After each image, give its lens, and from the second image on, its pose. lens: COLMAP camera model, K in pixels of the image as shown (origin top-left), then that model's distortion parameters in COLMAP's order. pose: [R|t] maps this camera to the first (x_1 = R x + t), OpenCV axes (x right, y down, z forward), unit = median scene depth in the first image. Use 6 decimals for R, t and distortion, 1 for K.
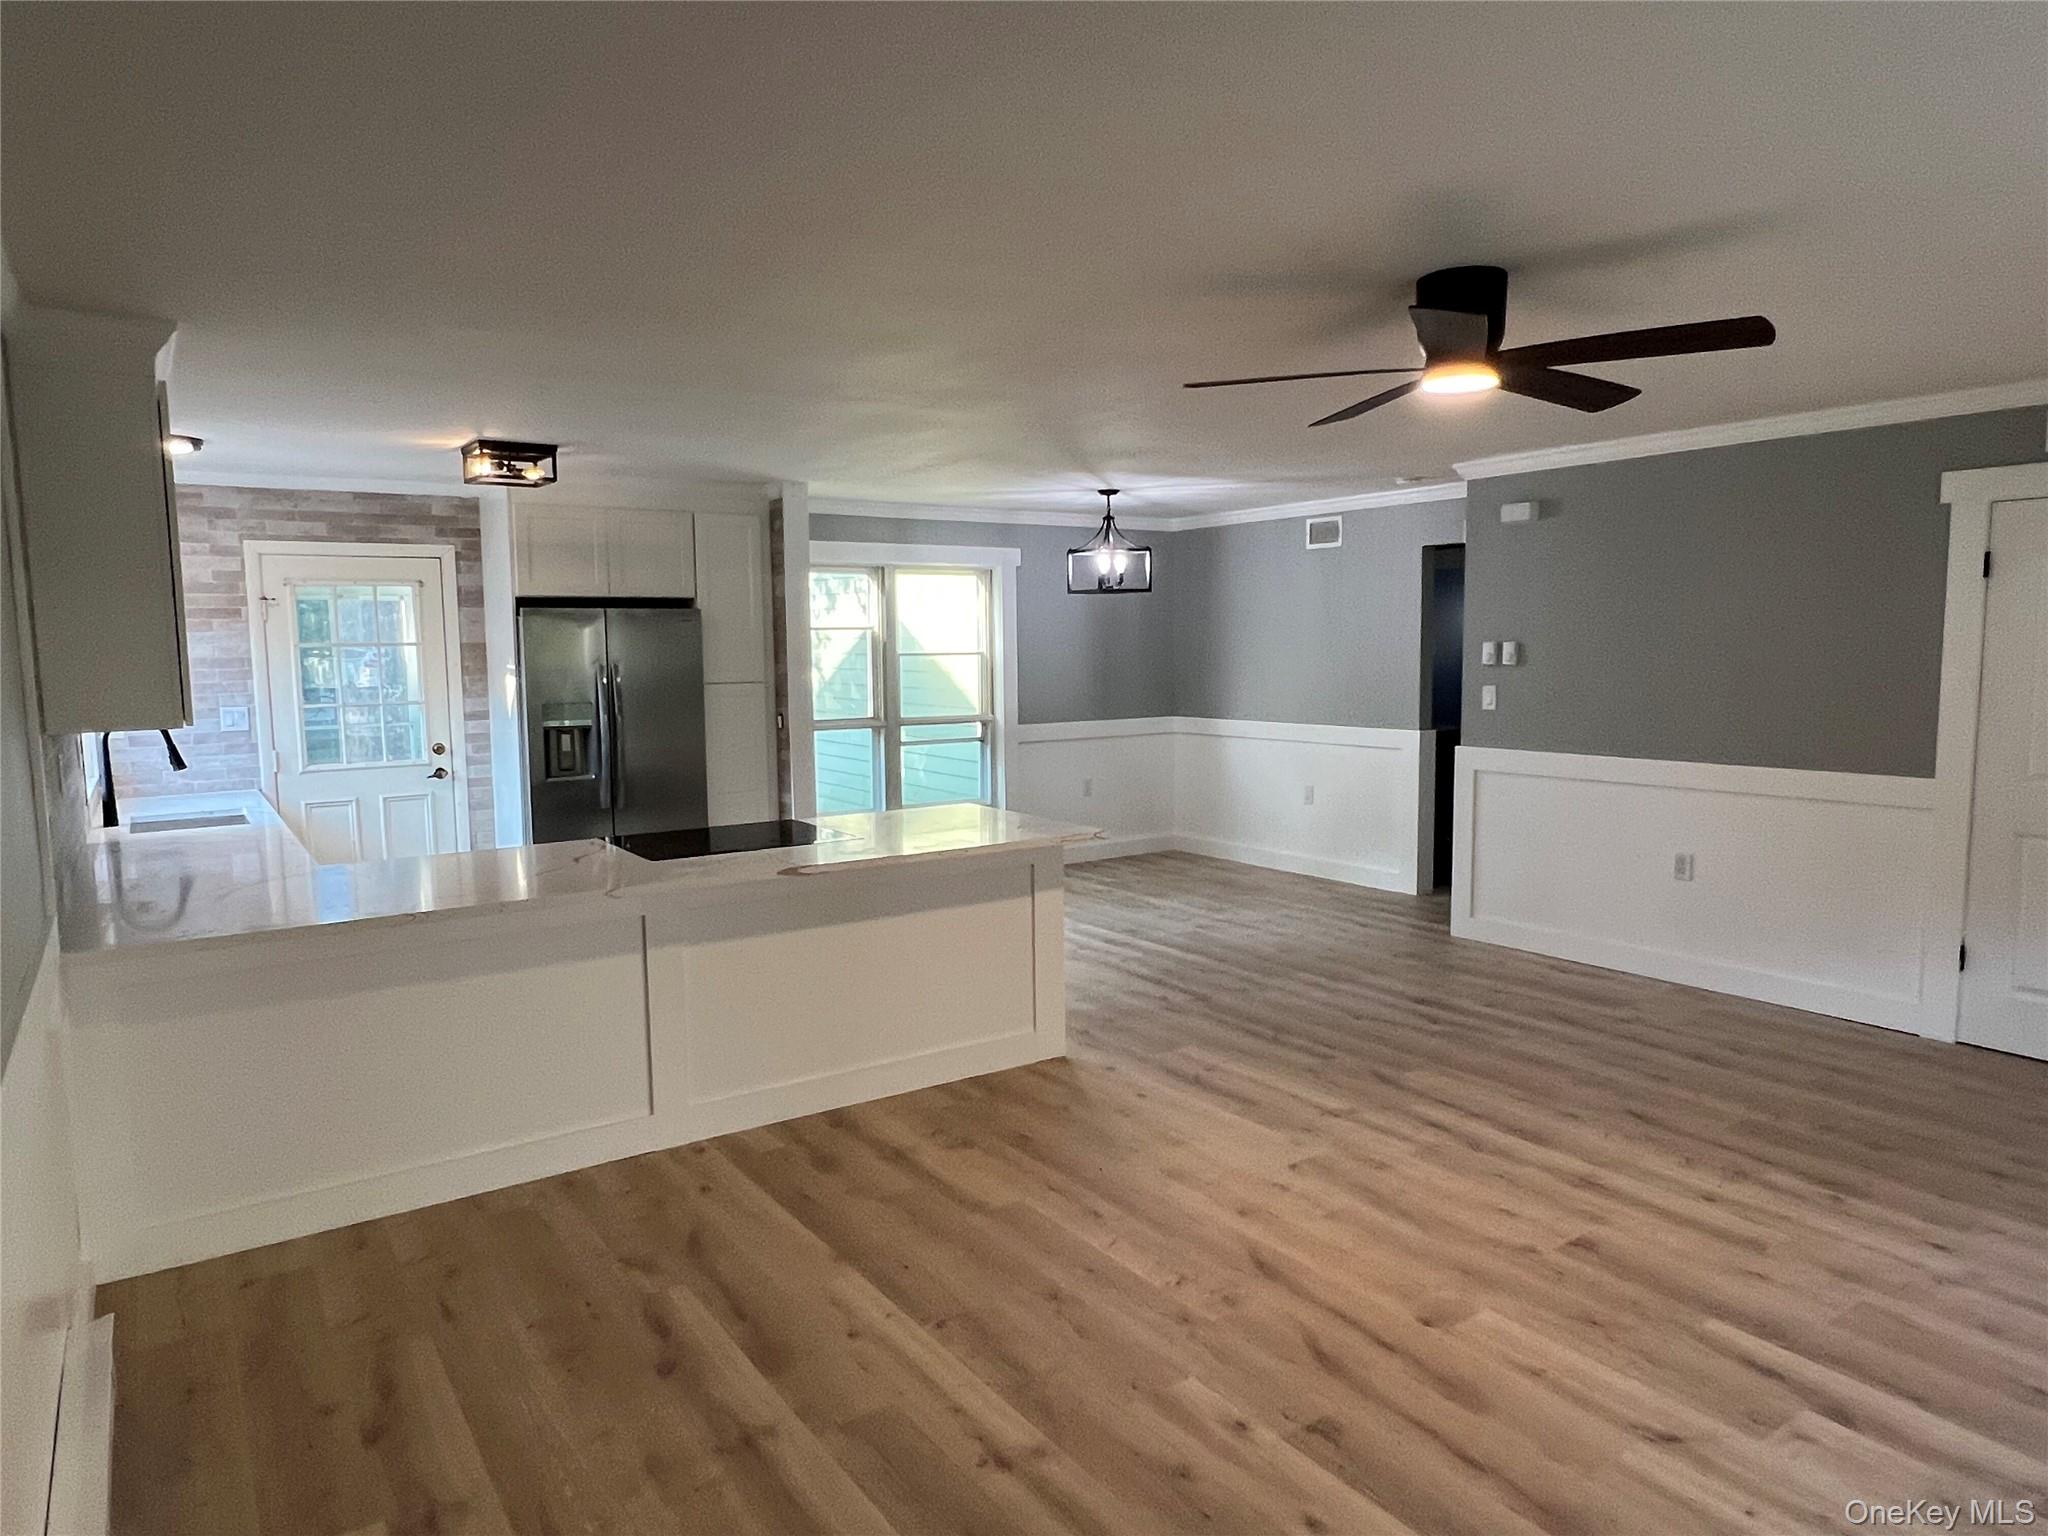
lens RADIAL K [[1291.4, 0, 1020.4], [0, 1291.4, 753.6], [0, 0, 1]] dist [-0.000047, -0.002981]
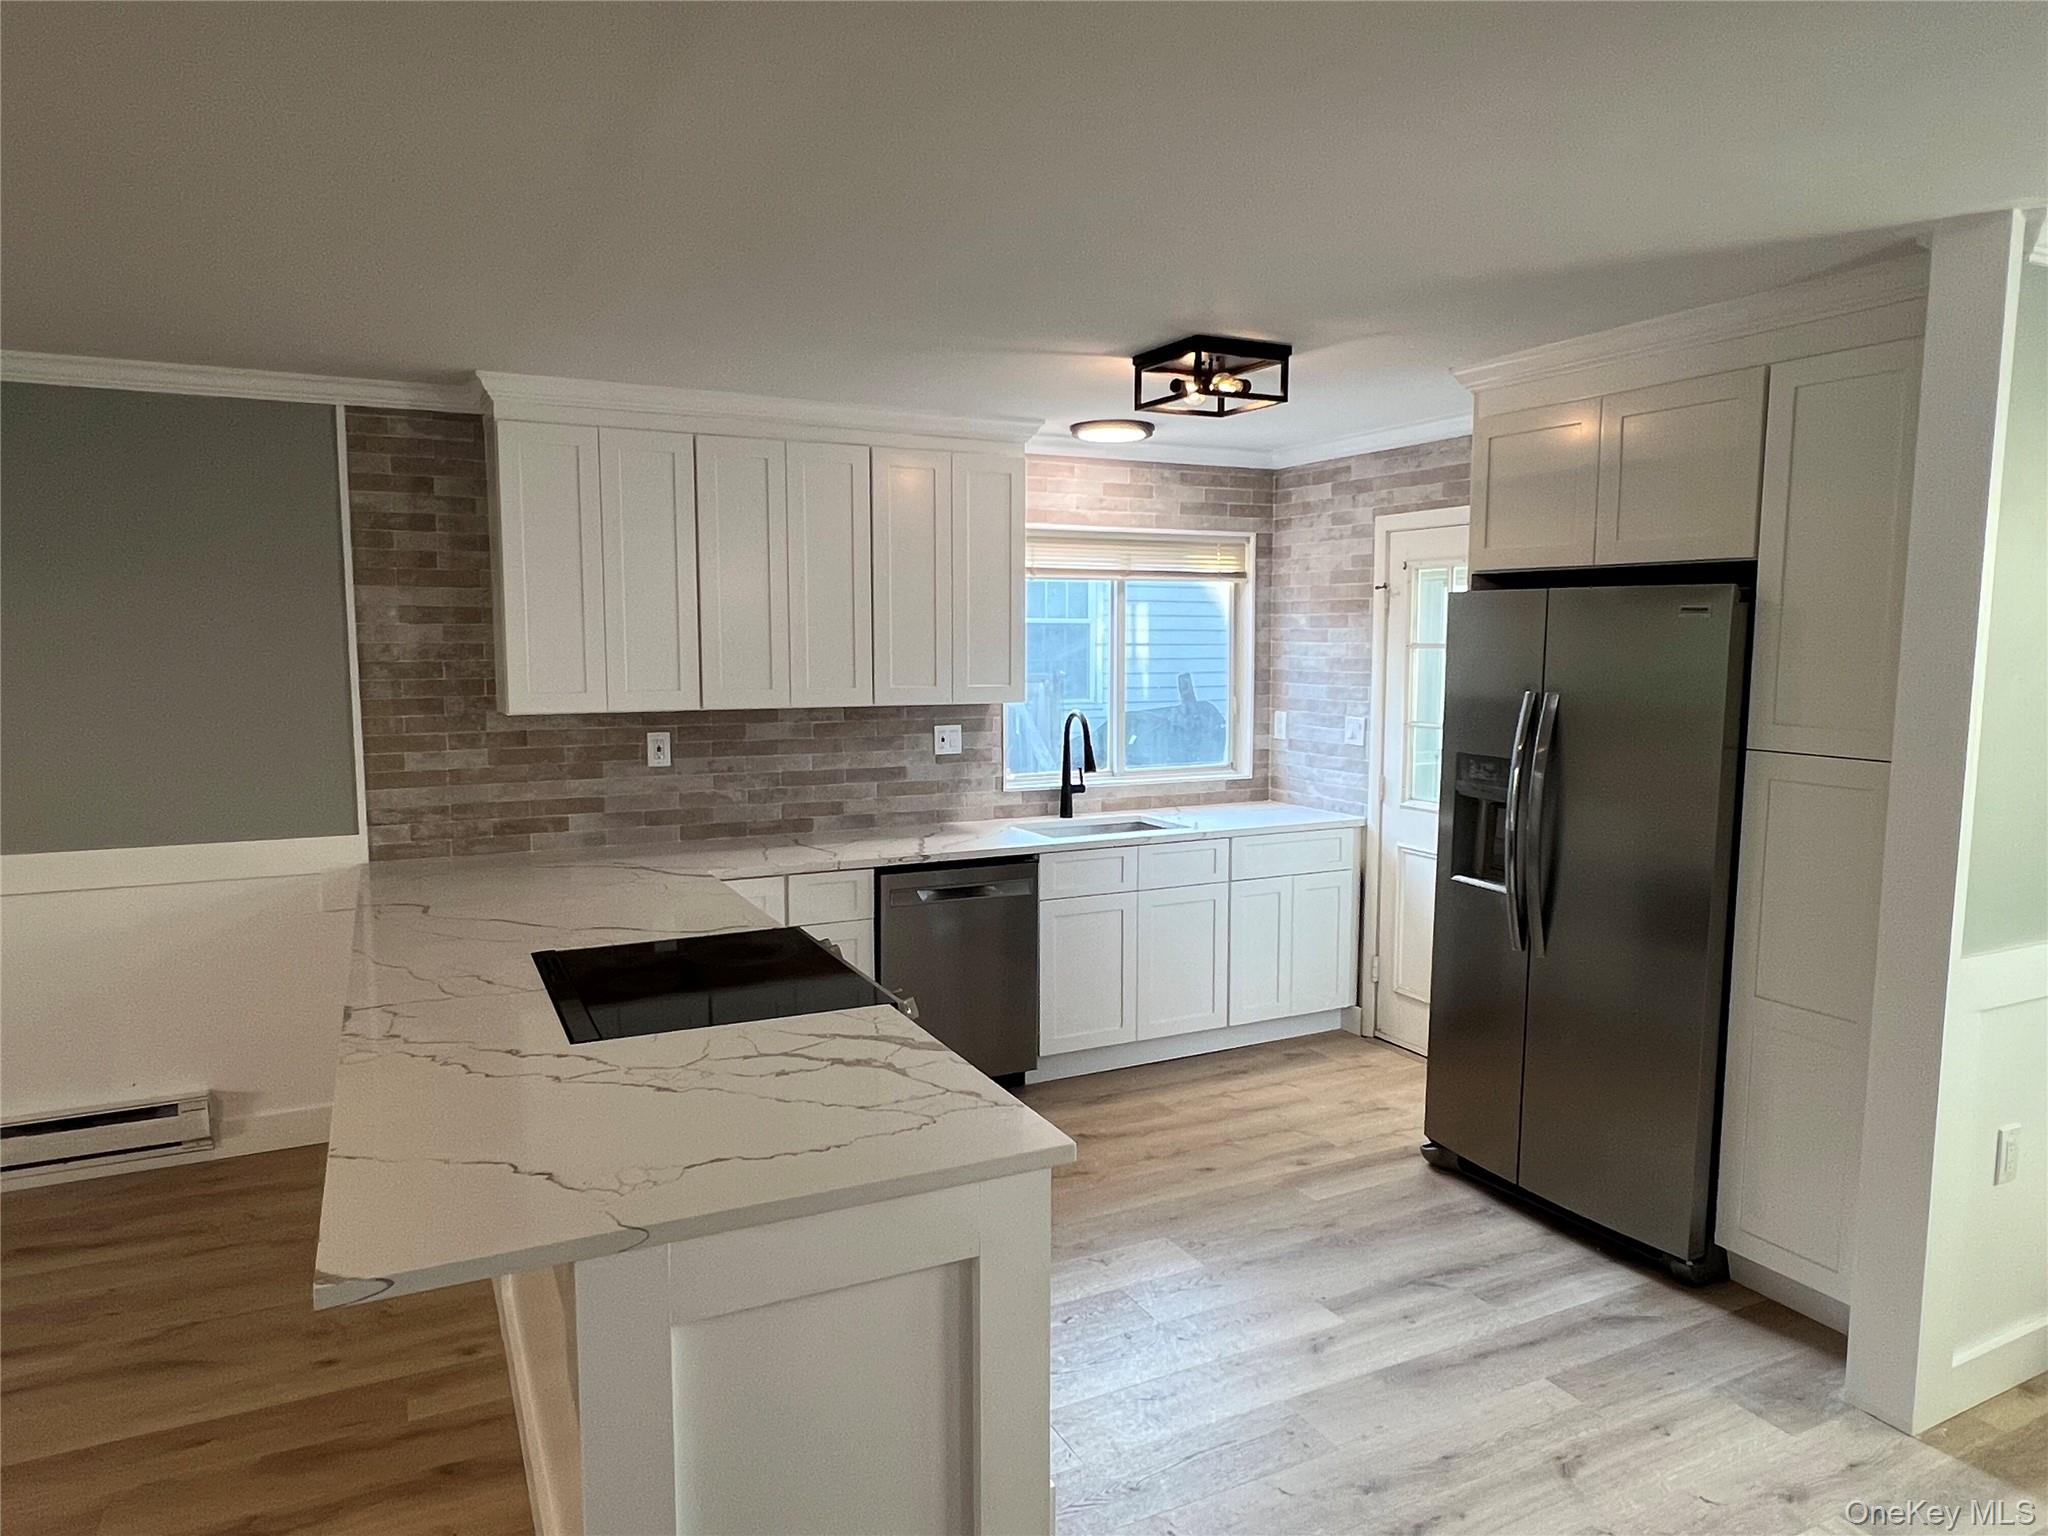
lens RADIAL K [[1291.4, 0, 1026.5], [0, 1291.4, 772.5], [0, 0, 1]] dist [-0.000047, -0.002981]
pose [[-0.130344, 0.118425, -0.984371, 0.412803], [-0.090619, 0.987262, 0.130772, -0.147848], [0.987319, 0.106248, -0.117952, 1.443505]]
